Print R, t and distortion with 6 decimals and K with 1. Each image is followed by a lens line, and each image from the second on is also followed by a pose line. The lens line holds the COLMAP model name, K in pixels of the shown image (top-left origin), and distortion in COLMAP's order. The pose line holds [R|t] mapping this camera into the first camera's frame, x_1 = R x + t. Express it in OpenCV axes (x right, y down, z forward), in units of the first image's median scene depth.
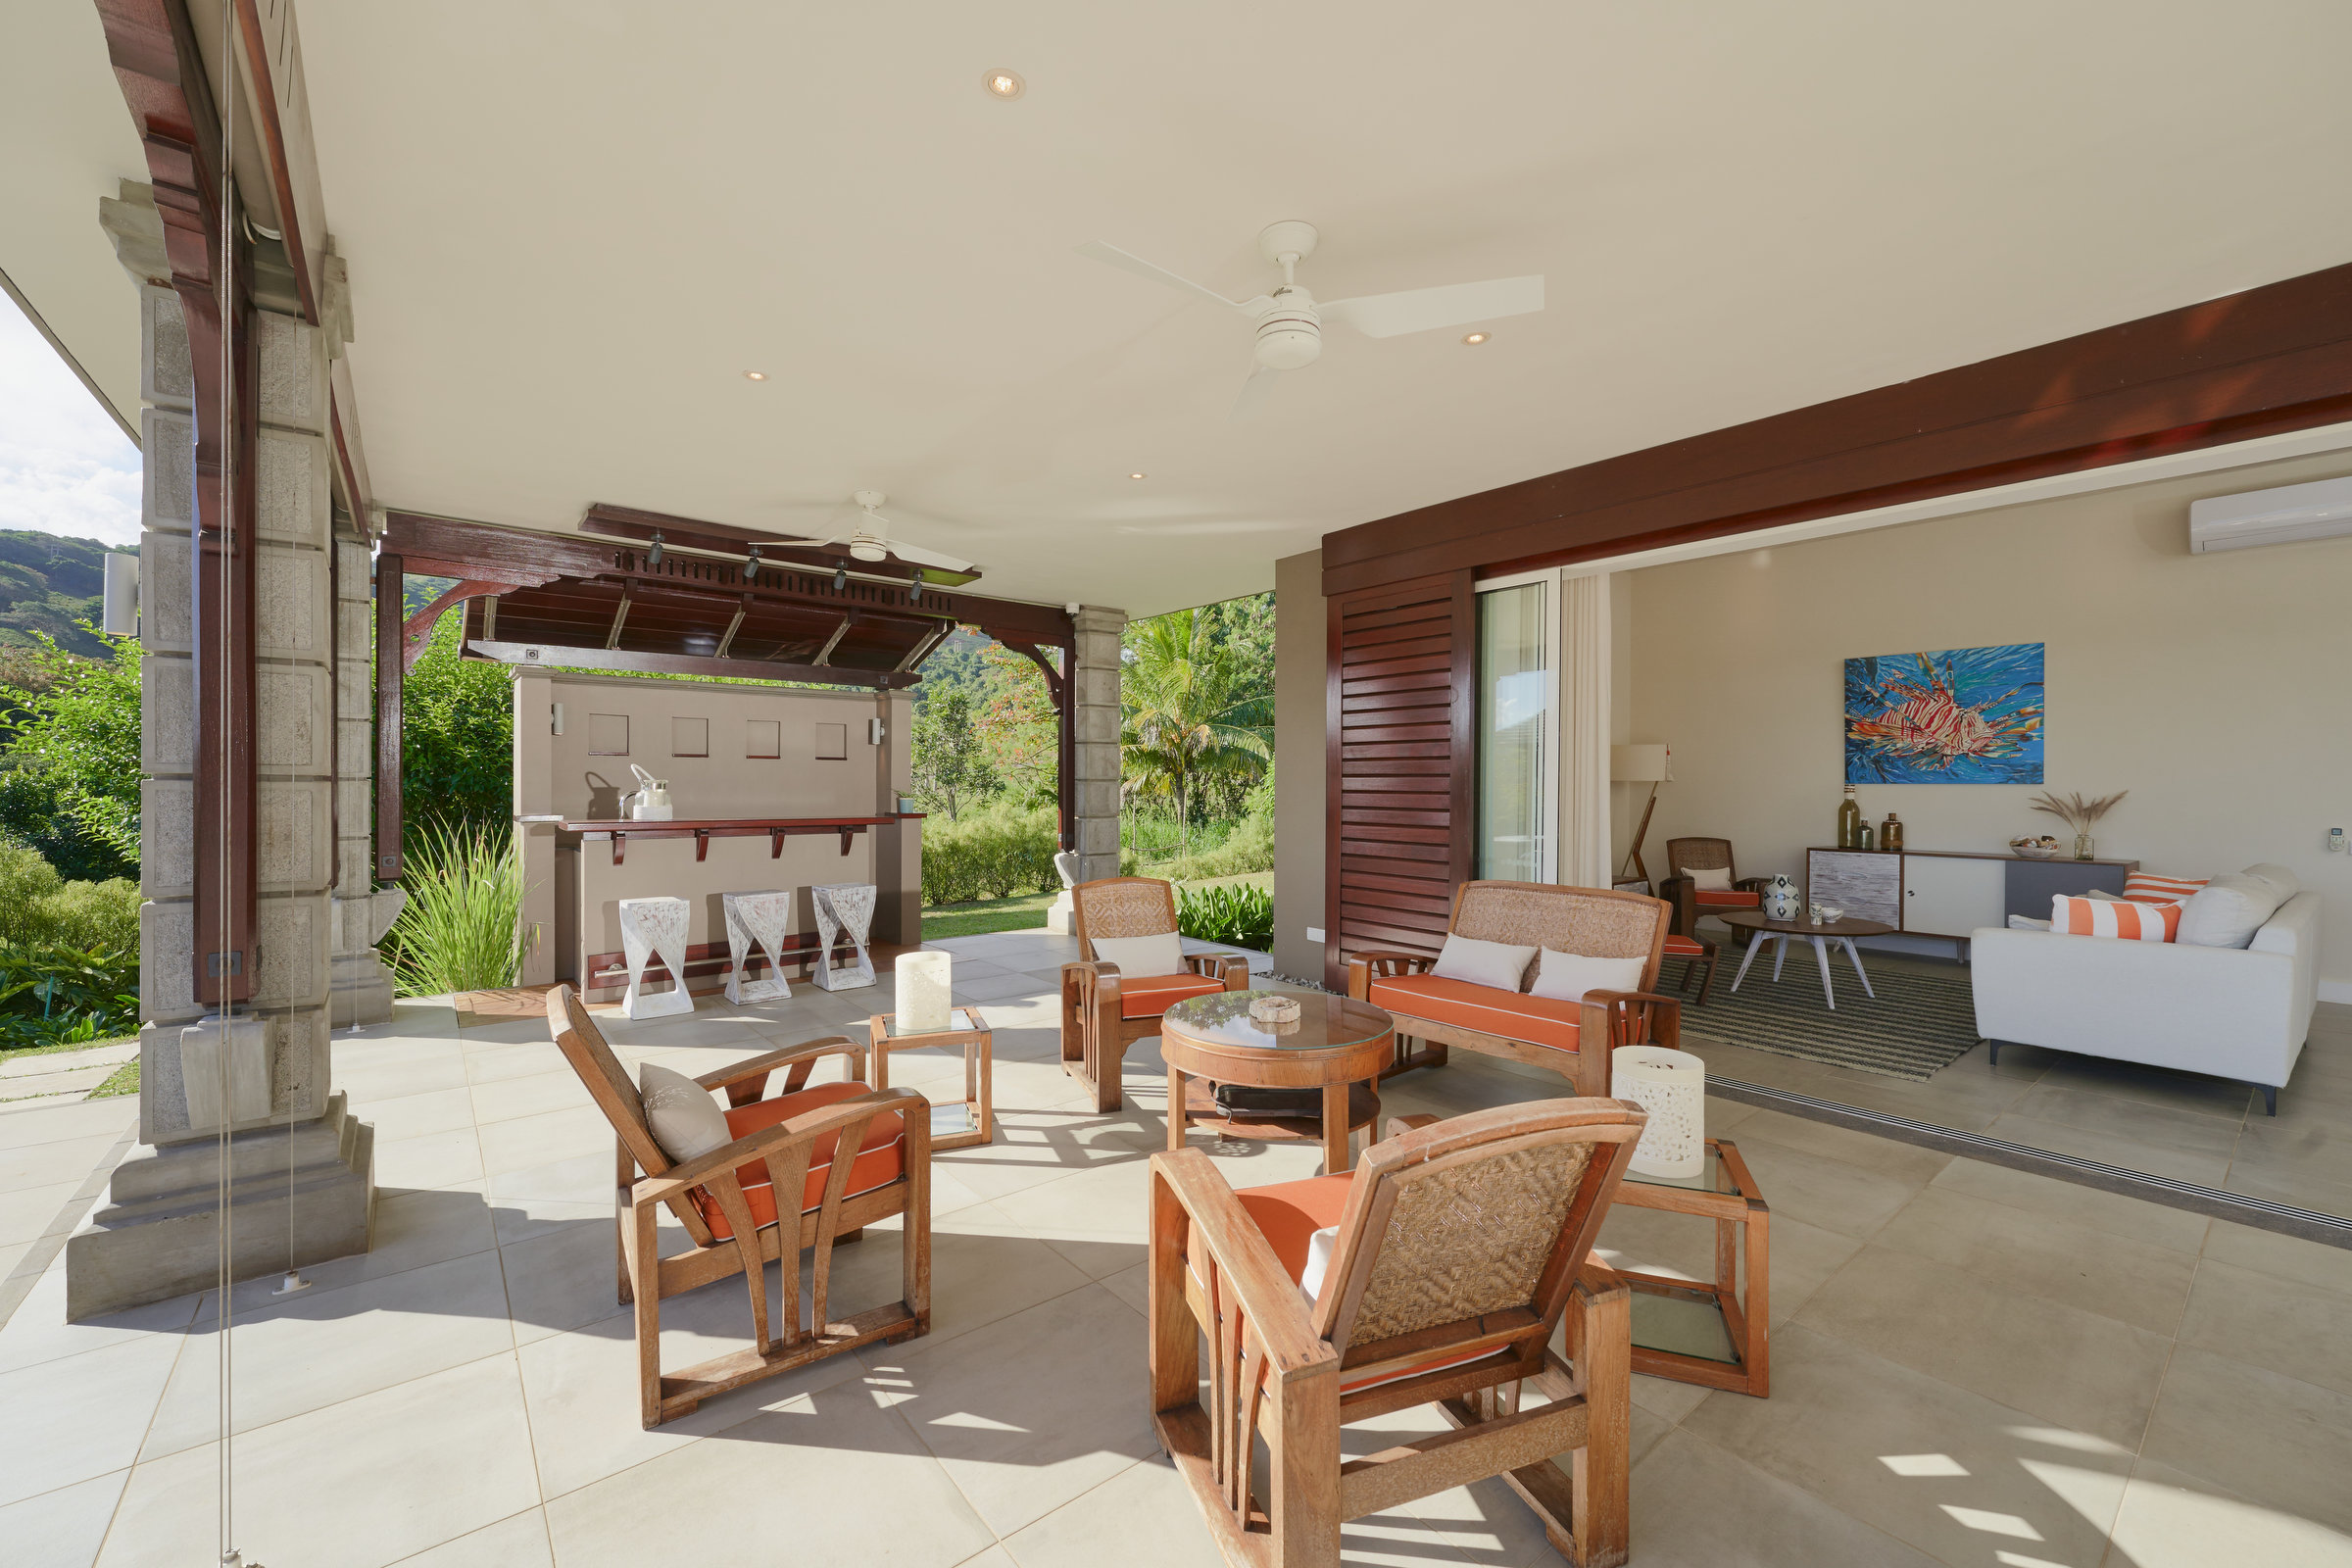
lens RADIAL K [[961.8, 0, 1176.9], [0, 961.8, 785.1], [0, 0, 1]] dist [-0.000141, -0.000017]
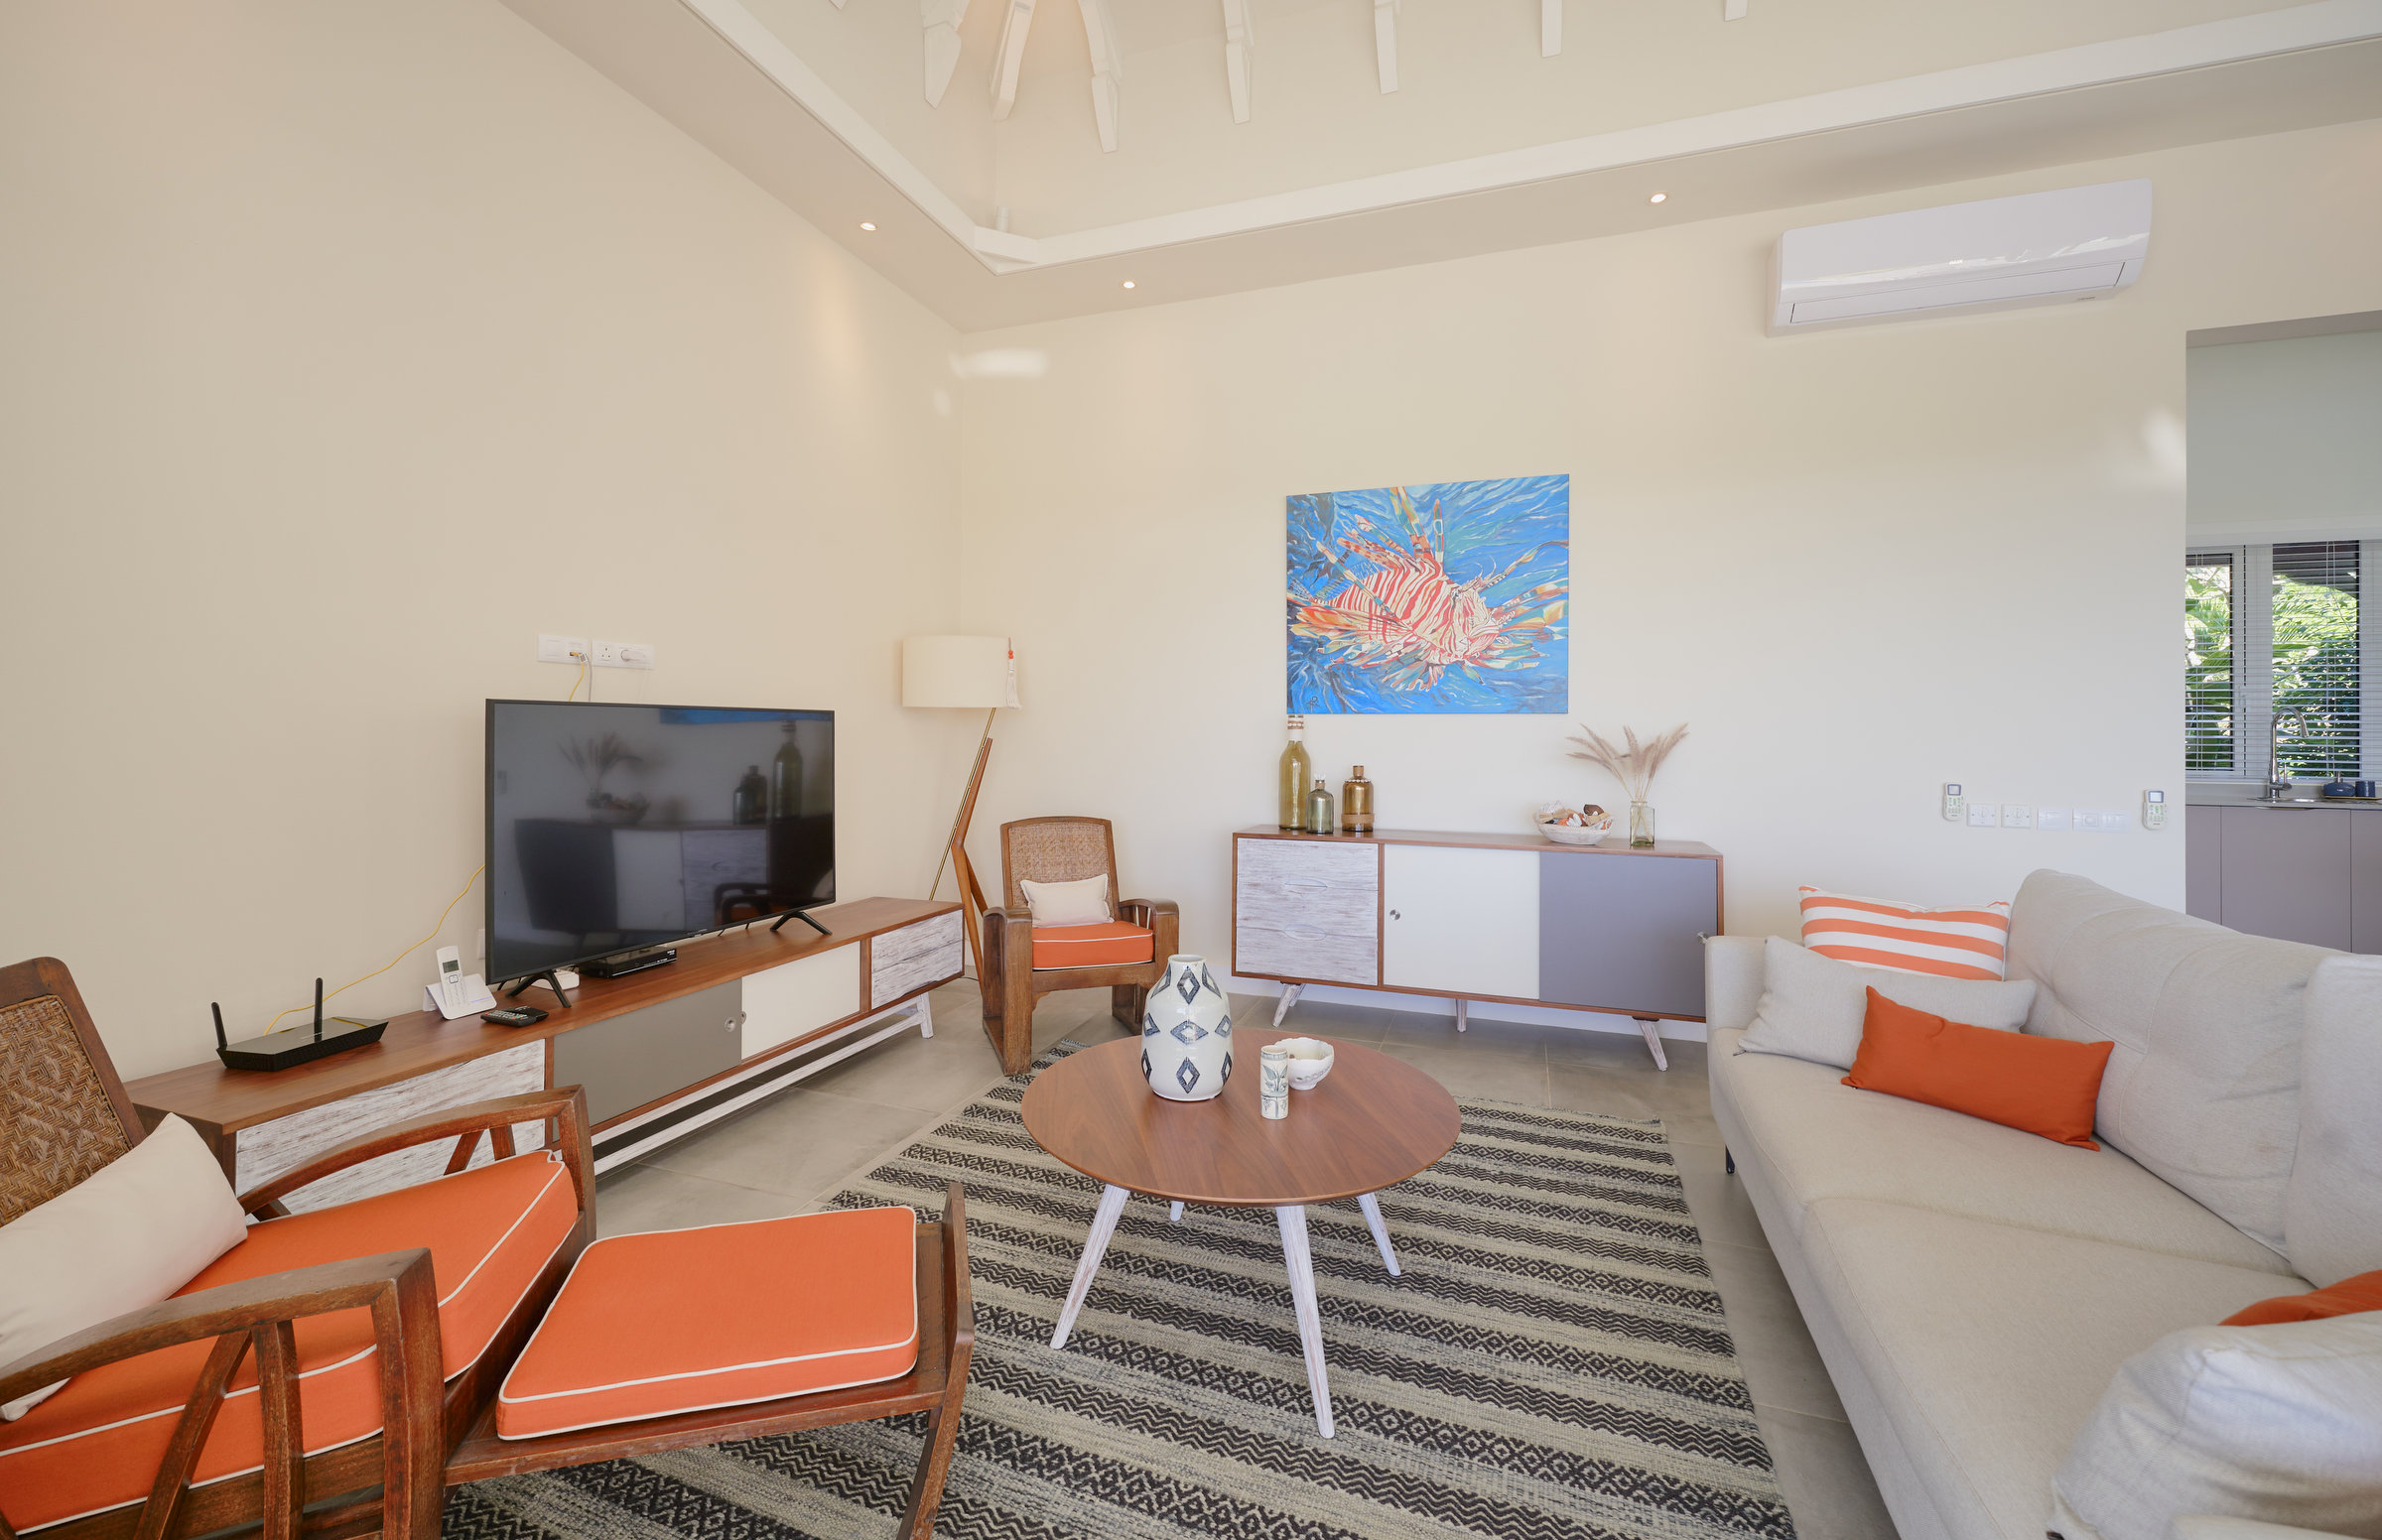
lens RADIAL K [[944.0, 0, 1190.0], [0, 944.0, 748.1], [0, 0, 1]] dist [0.002734, 0.000102]
pose [[0.850818, -0.007768, 0.525403, 0.370313], [-0.000287, 0.999884, 0.015247, 0.010530], [-0.525460, -0.013123, 0.850717, 0.583363]]
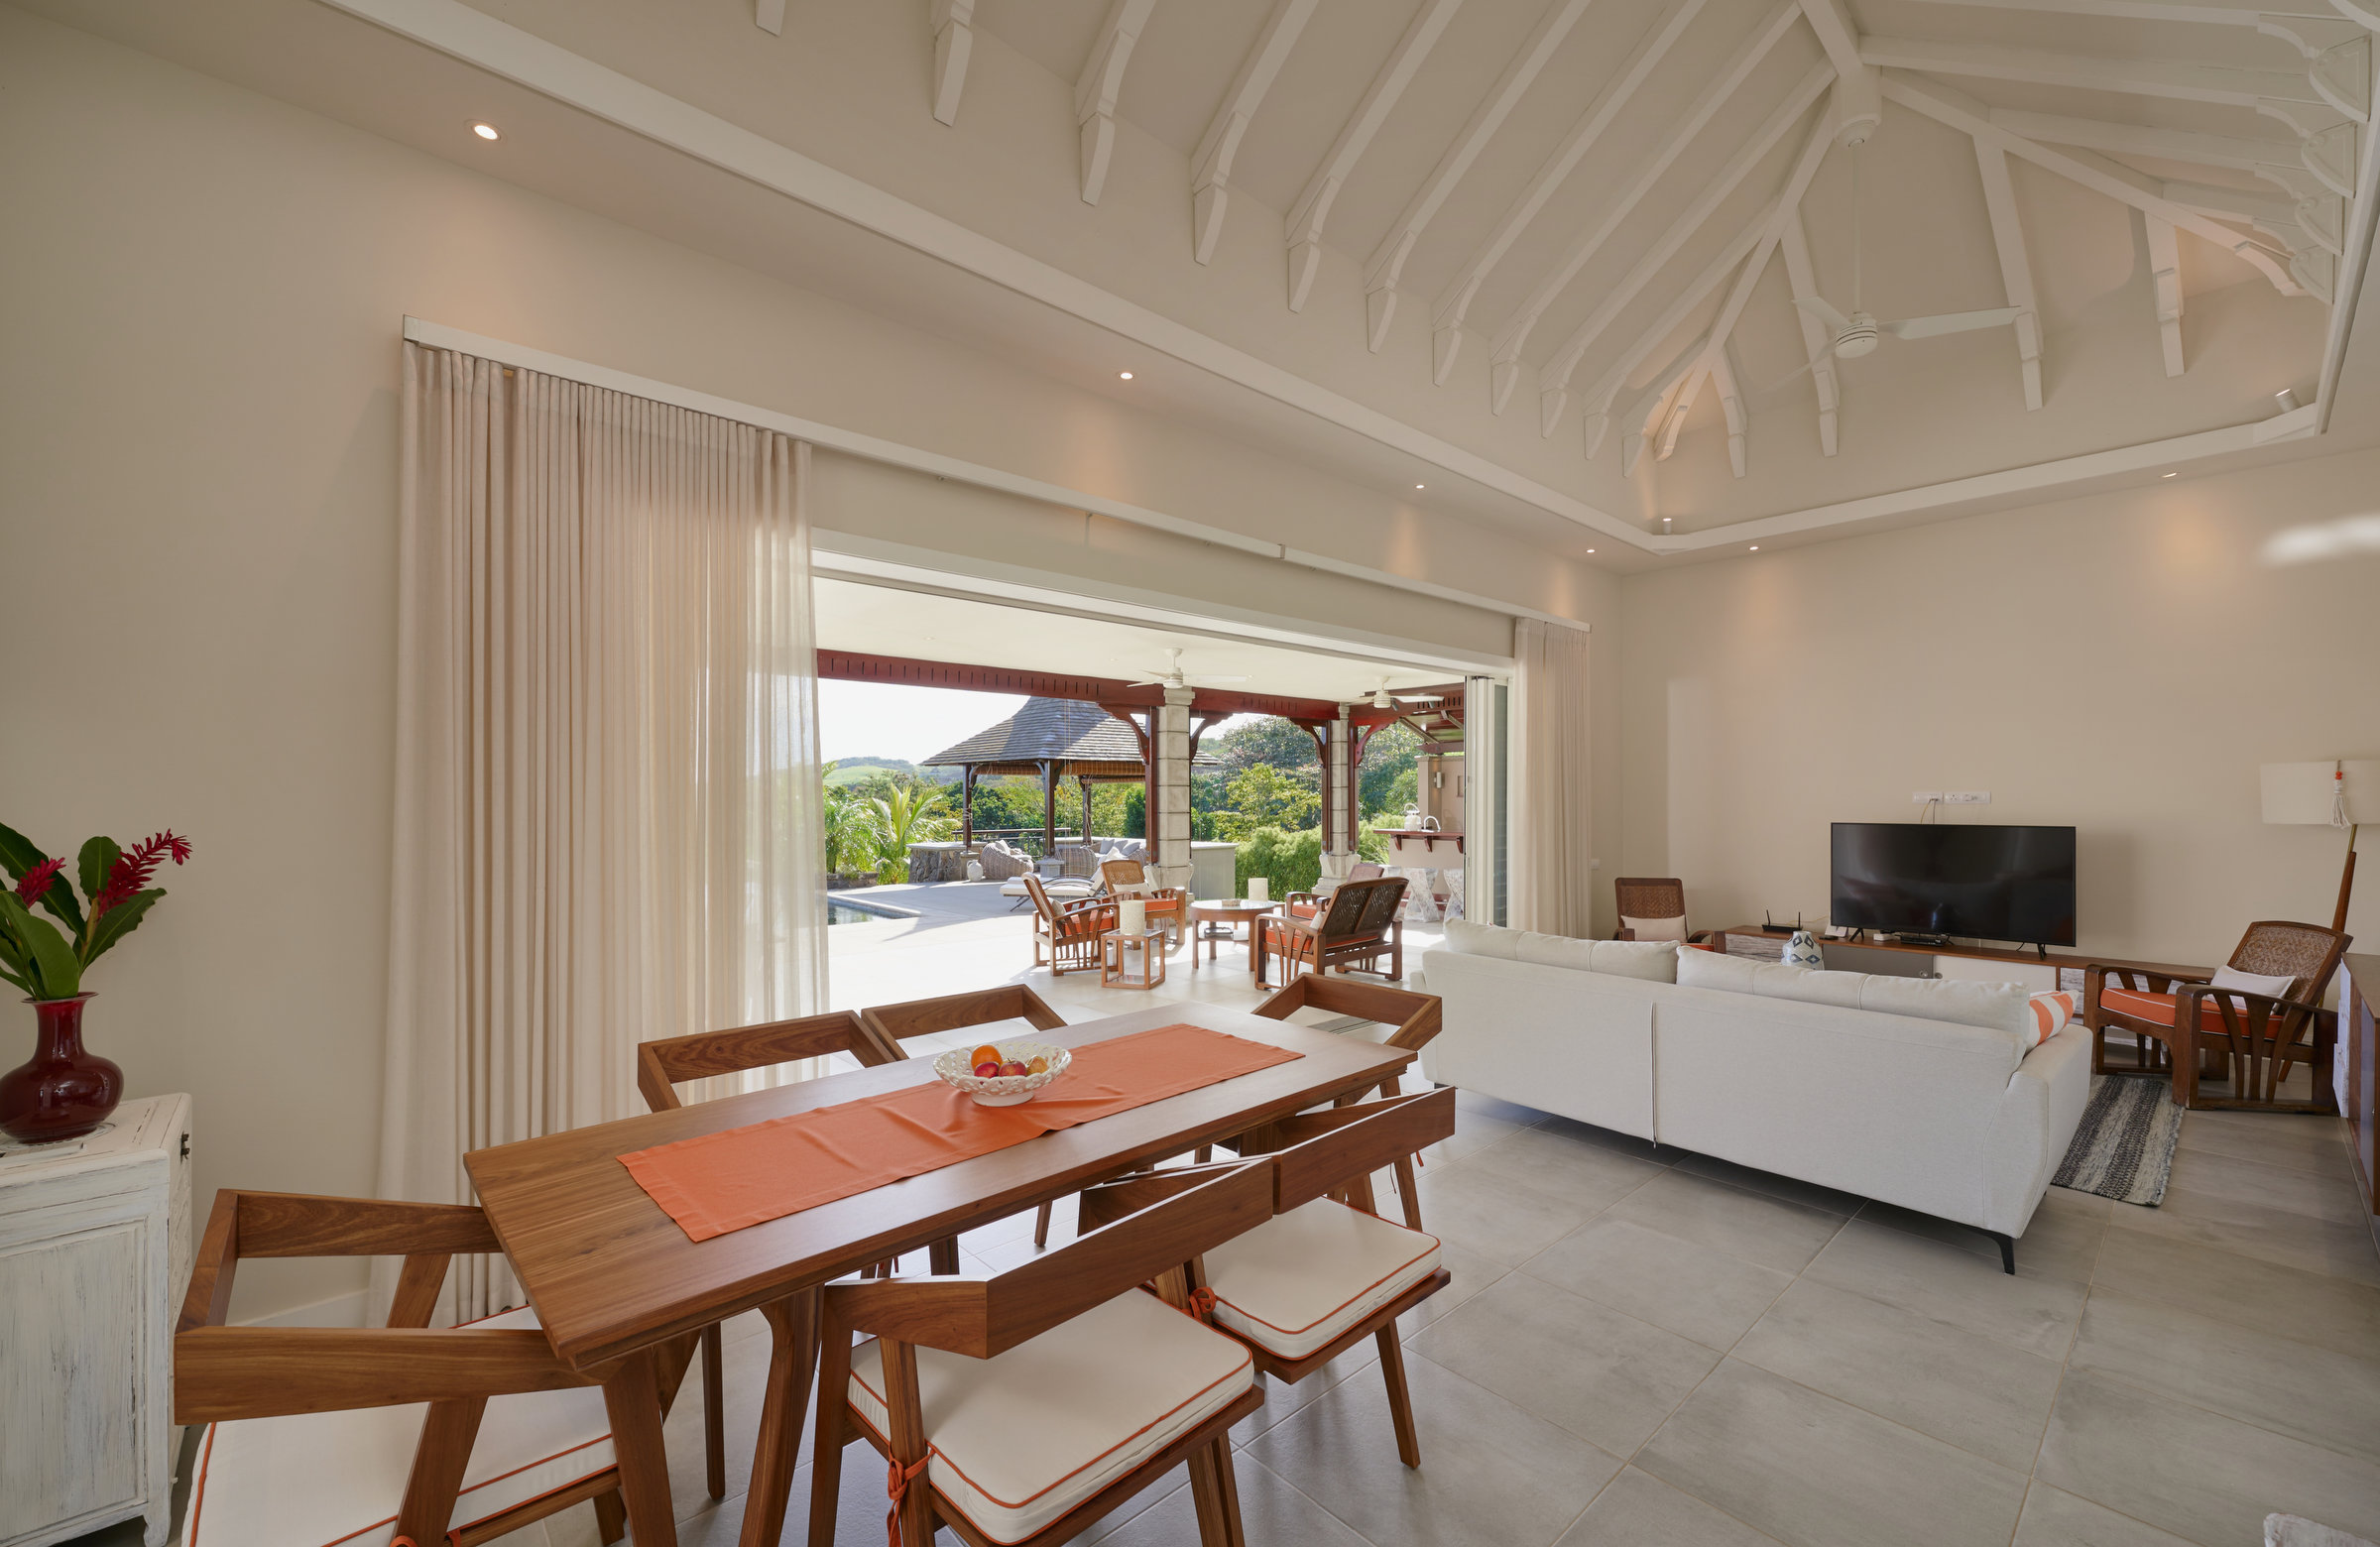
lens RADIAL K [[943.3, 0, 1185.7], [0, 943.3, 791.3], [0, 0, 1]] dist [0.002734, 0.000102]
pose [[0.063695, -0.009913, -0.997920, 1.163333], [0.002611, 0.999949, -0.009767, -0.022884], [0.997966, -0.001983, 0.063717, 0.321011]]
